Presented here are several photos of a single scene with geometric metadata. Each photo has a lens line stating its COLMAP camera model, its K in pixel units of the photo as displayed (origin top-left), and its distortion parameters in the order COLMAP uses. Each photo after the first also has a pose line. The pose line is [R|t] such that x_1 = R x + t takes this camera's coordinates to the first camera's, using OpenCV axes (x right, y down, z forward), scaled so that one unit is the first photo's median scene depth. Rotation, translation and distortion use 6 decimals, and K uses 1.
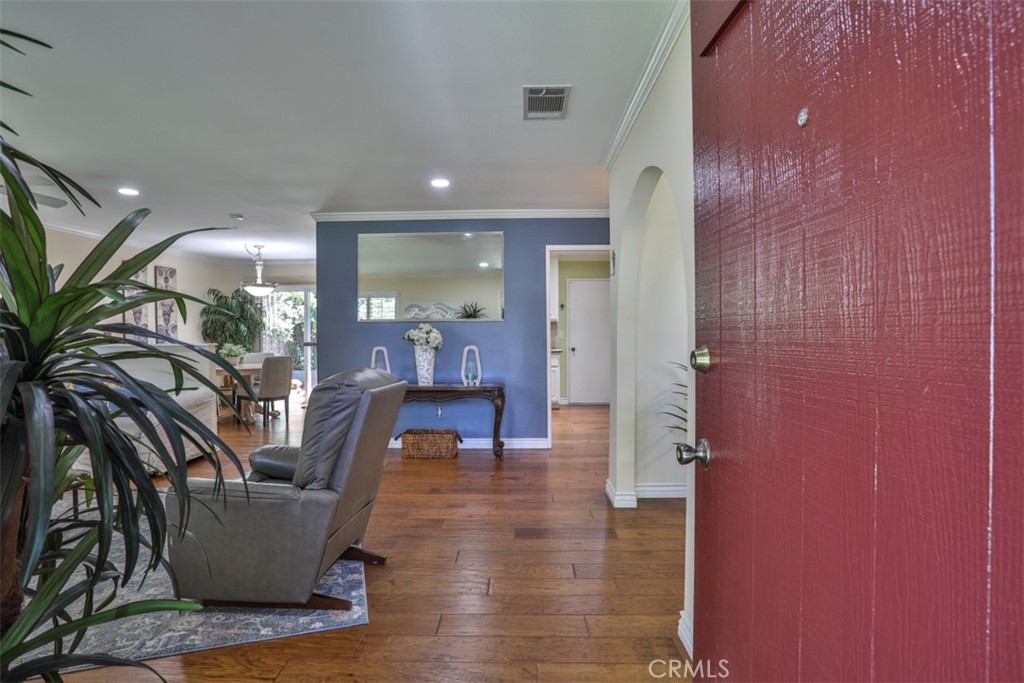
lens RADIAL K [[527.2, 0, 508.3], [0, 527.2, 339.5], [0, 0, 1]] dist [-0.088070, 0.042177]
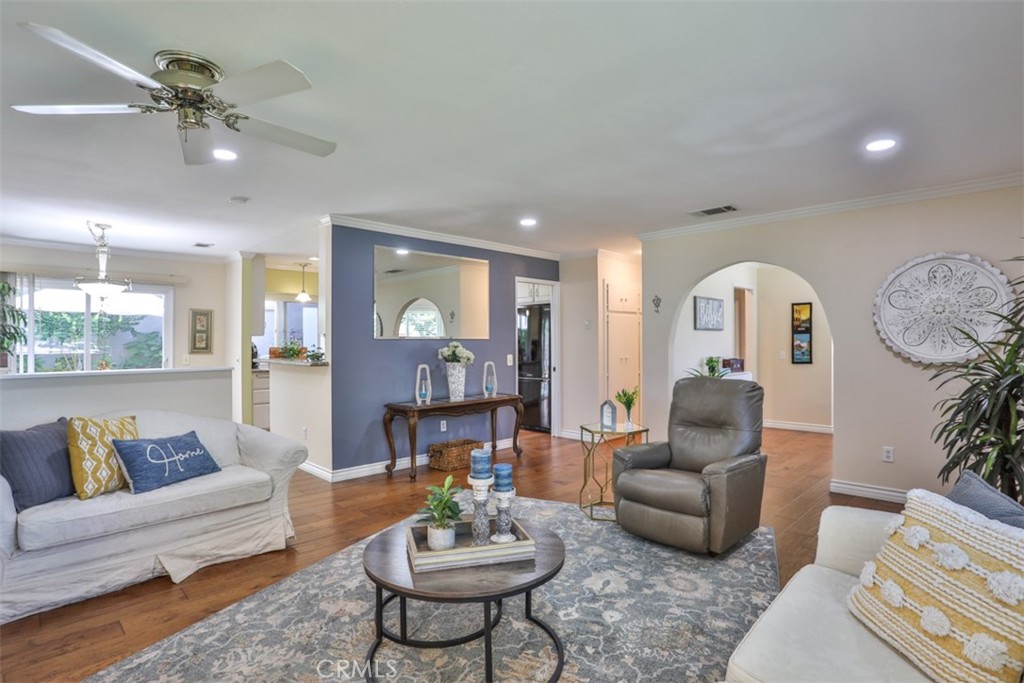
lens RADIAL K [[527.2, 0, 508.3], [0, 527.2, 339.5], [0, 0, 1]] dist [-0.088070, 0.042177]
pose [[0.687633, 0.007161, 0.726023, -0.602959], [0.008369, 0.999807, -0.017787, -0.010077], [-0.726010, 0.018307, 0.687440, 0.137825]]
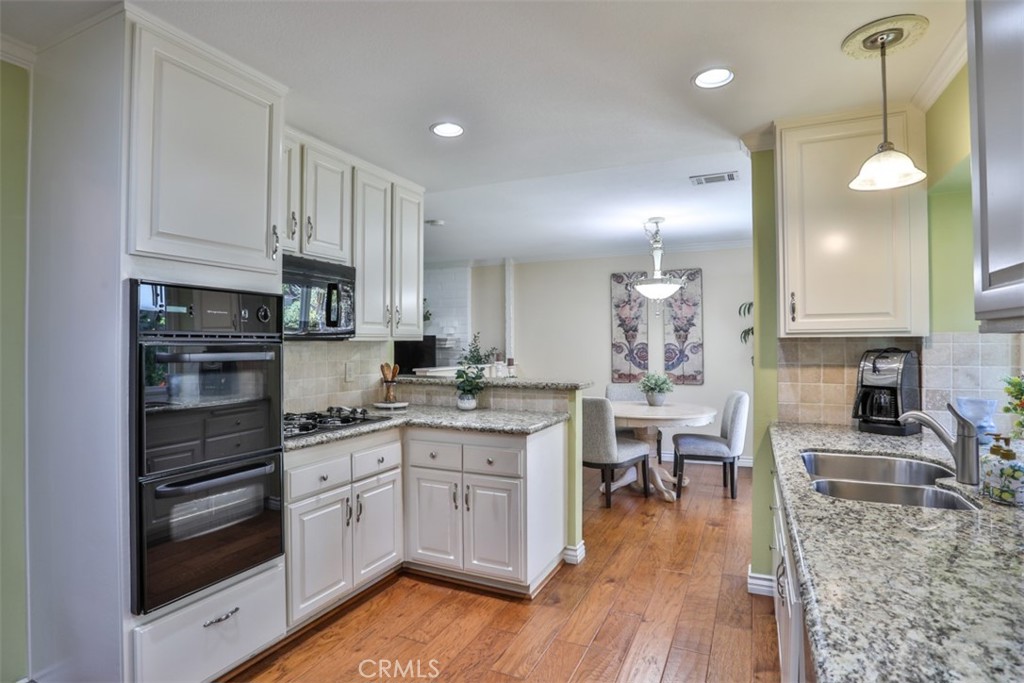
lens RADIAL K [[527.2, 0, 508.3], [0, 527.2, 339.5], [0, 0, 1]] dist [-0.088070, 0.042177]
pose [[-0.392803, 0.000624, -0.919622, 0.170144], [-0.007590, 0.999964, 0.003920, -0.036044], [0.919591, 0.008519, -0.392784, 1.083036]]
